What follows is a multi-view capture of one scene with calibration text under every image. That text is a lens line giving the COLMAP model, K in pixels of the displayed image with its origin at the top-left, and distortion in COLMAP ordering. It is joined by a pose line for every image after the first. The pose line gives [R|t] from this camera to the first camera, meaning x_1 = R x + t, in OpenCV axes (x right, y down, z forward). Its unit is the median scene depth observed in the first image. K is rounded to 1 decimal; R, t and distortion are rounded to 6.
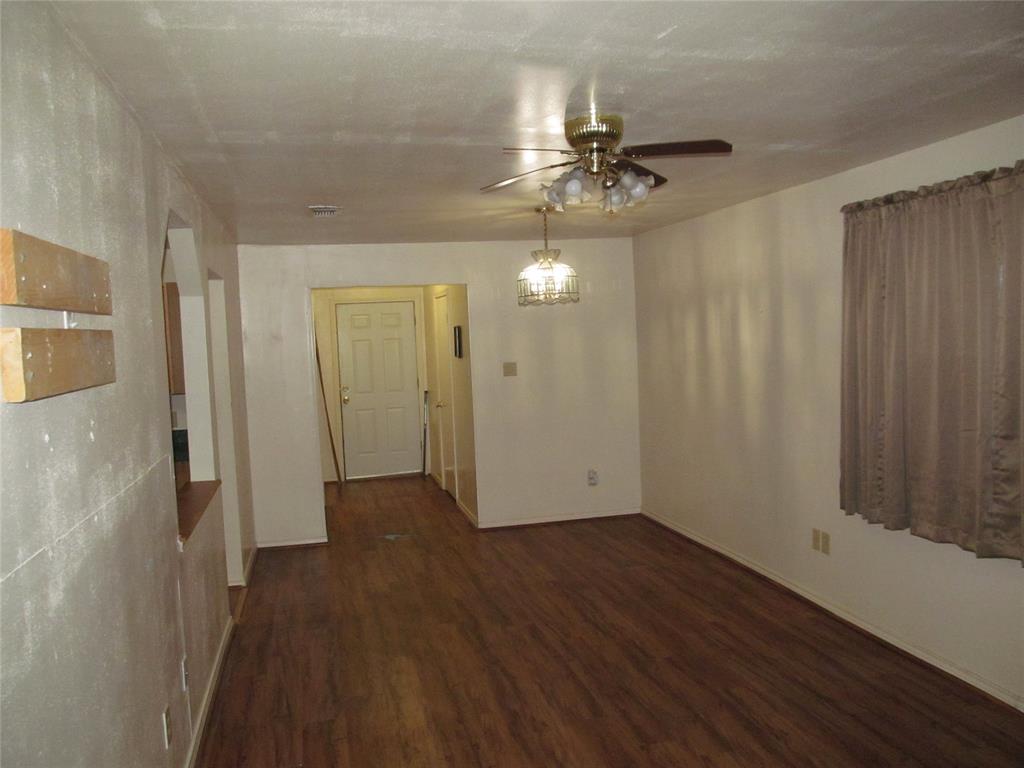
lens RADIAL K [[855.2, 0, 512.0], [0, 855.2, 384.0], [0, 0, 1]] dist [-0.048274, 0.005952]
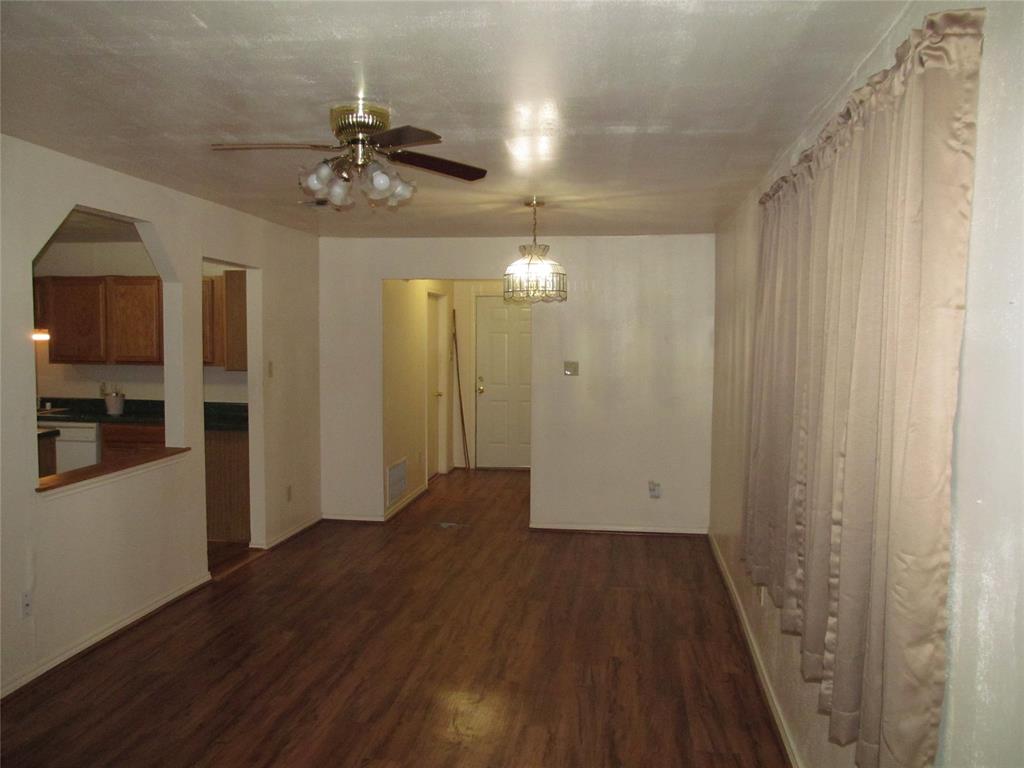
lens RADIAL K [[855.2, 0, 512.0], [0, 855.2, 384.0], [0, 0, 1]] dist [-0.048274, 0.005952]
pose [[0.931720, 0.070511, -0.356266, 0.429855], [-0.068861, 0.997476, 0.017330, -0.018338], [0.356588, 0.008386, 0.934224, 0.106701]]
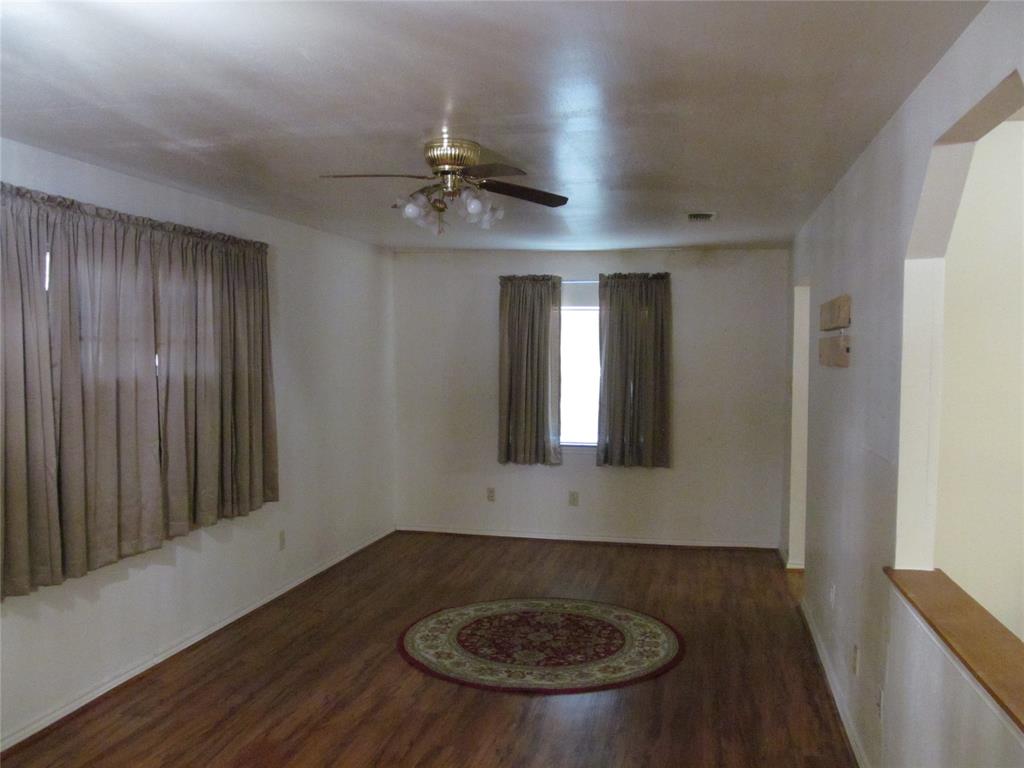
lens RADIAL K [[855.2, 0, 512.0], [0, 855.2, 384.0], [0, 0, 1]] dist [-0.048274, 0.005952]
pose [[-0.901599, 0.012933, 0.432378, -0.291585], [0.050749, 0.995813, 0.076035, -0.062427], [-0.429585, 0.090496, -0.898481, 1.338703]]
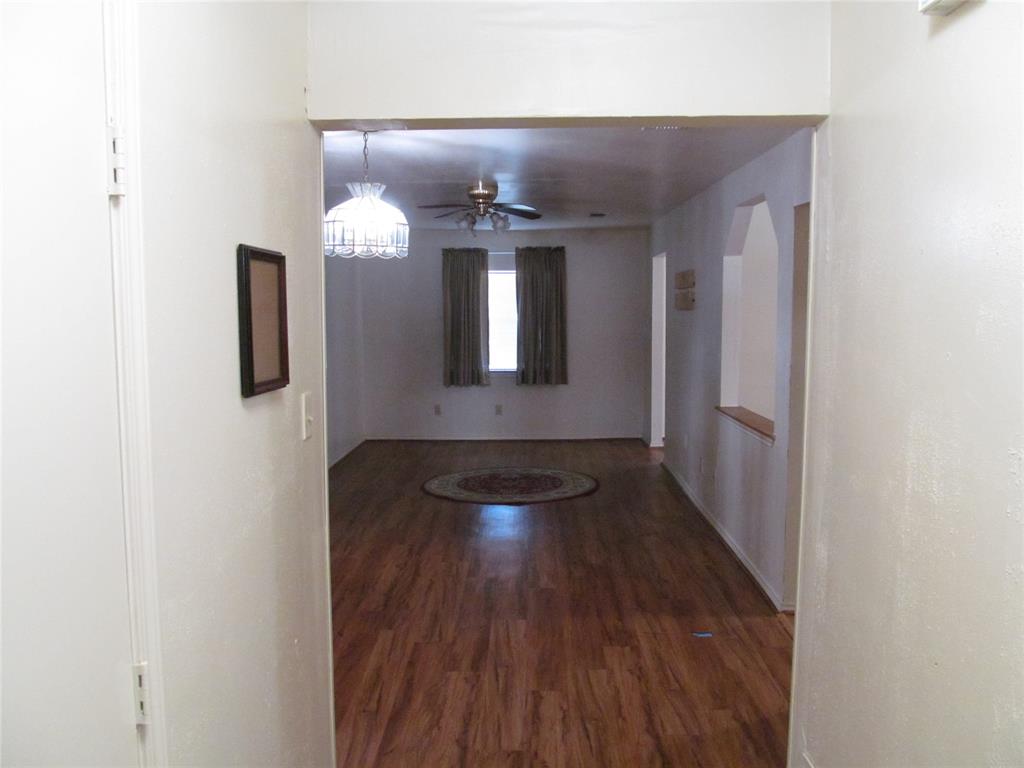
lens RADIAL K [[855.2, 0, 512.0], [0, 855.2, 384.0], [0, 0, 1]] dist [-0.048274, 0.005952]
pose [[-0.967117, 0.019724, 0.253567, -0.297459], [0.057398, 0.988194, 0.142052, -0.099255], [-0.247771, 0.151935, -0.956831, 1.950109]]
